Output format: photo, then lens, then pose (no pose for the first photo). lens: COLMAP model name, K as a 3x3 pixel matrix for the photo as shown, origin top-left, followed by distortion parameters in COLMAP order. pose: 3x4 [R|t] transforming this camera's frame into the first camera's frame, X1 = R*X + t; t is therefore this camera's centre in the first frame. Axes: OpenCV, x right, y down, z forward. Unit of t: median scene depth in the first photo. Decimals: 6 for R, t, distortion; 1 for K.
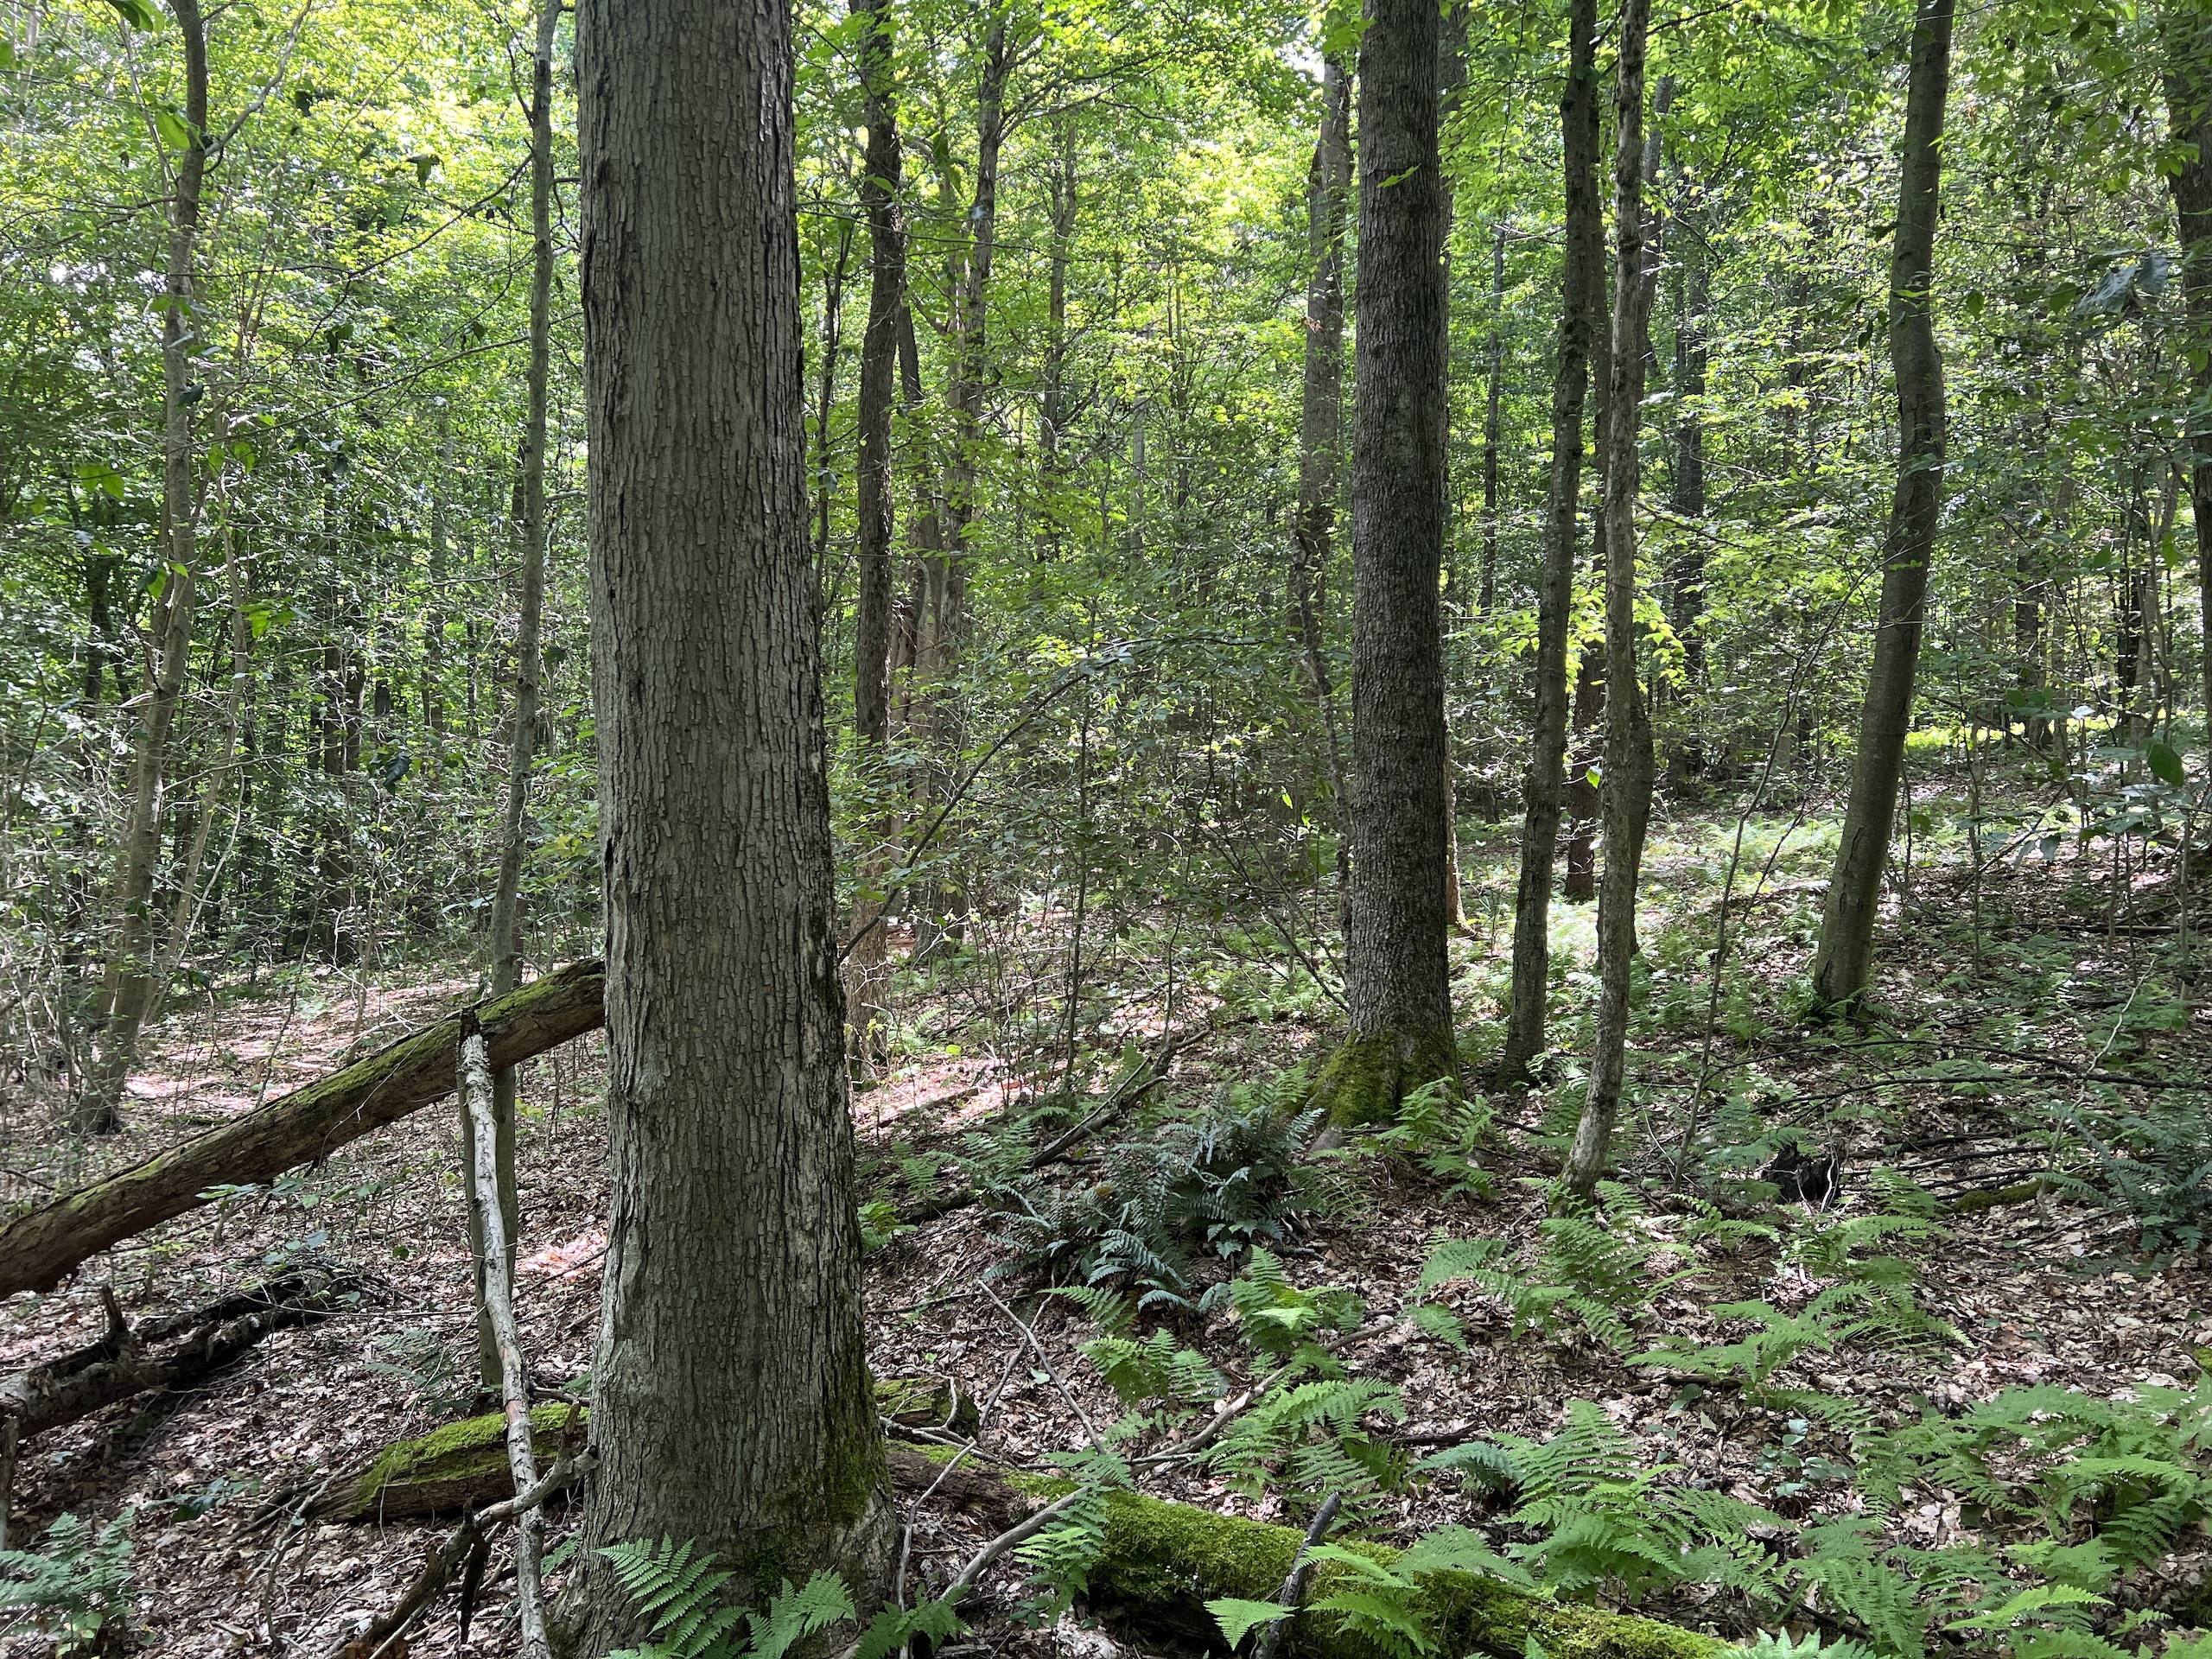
lens RADIAL K [[1665.0, 0, 1103.0], [0, 1665.0, 825.9], [0, 0, 1]] dist [0.006582, 0.000252]
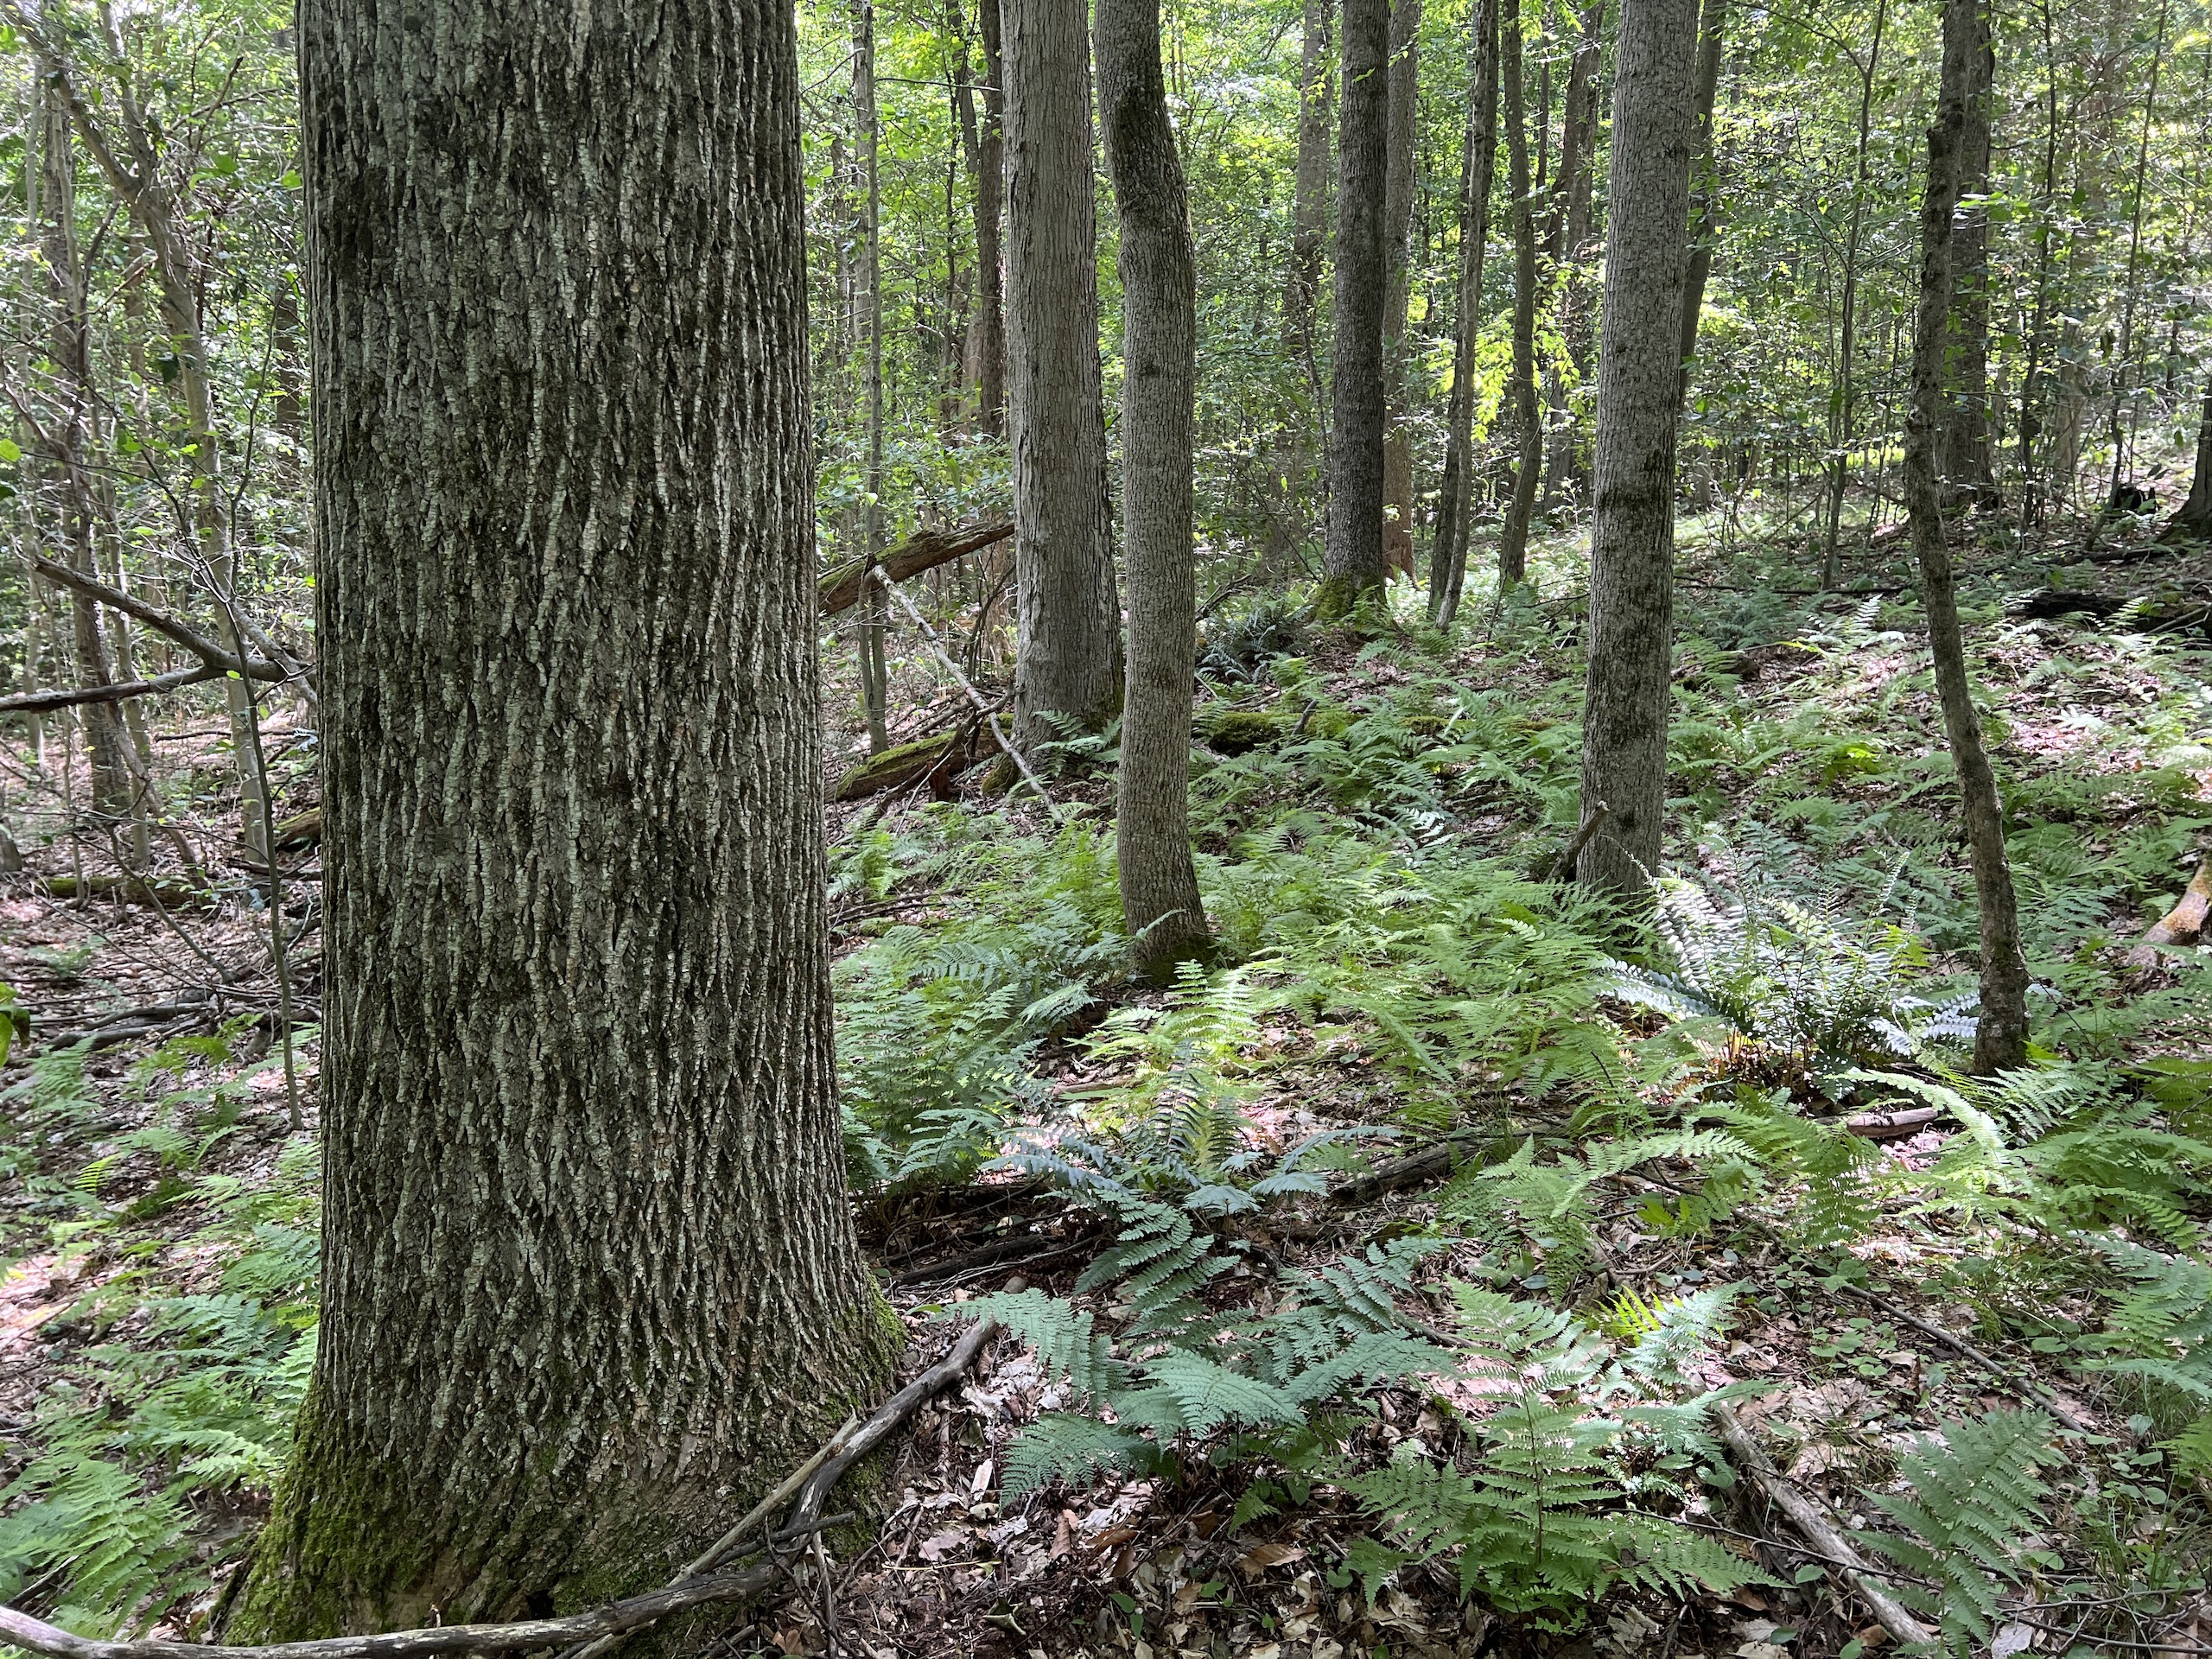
lens RADIAL K [[1665.0, 0, 1108.7], [0, 1665.0, 835.5], [0, 0, 1]] dist [0.006582, 0.000252]
pose [[0.999872, -0.007202, 0.014279, -0.088533], [0.004837, 0.987233, 0.159211, 0.082443], [-0.015244, -0.159122, 0.987141, -0.616081]]
